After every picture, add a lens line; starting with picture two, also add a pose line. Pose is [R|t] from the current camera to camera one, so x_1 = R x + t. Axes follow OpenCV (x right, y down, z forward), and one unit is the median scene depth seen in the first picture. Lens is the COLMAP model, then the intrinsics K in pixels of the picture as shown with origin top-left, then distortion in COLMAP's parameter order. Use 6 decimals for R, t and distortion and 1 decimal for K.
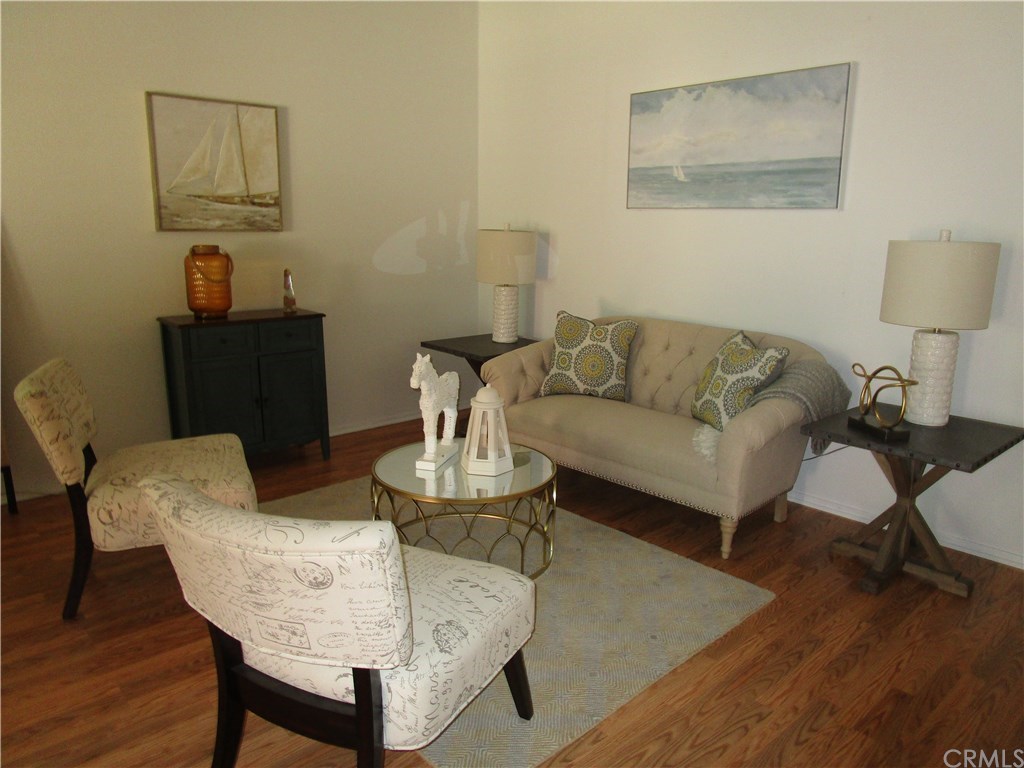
lens RADIAL K [[734.8, 0, 507.3], [0, 734.8, 384.3], [0, 0, 1]] dist [-0.024053, 0.007350]
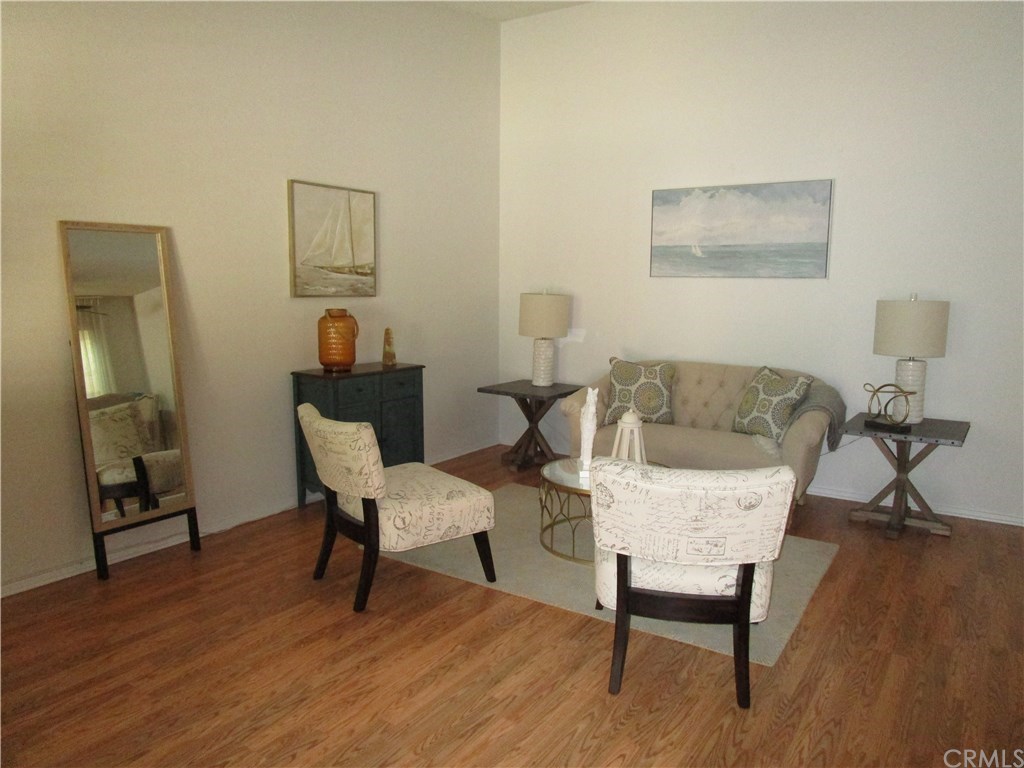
lens RADIAL K [[734.8, 0, 517.9], [0, 734.8, 381.3], [0, 0, 1]] dist [-0.024053, 0.007350]
pose [[0.969590, -0.036613, 0.241980, -0.417792], [0.056267, 0.995609, -0.074816, 0.028445], [-0.238178, 0.086157, 0.967392, -0.190123]]
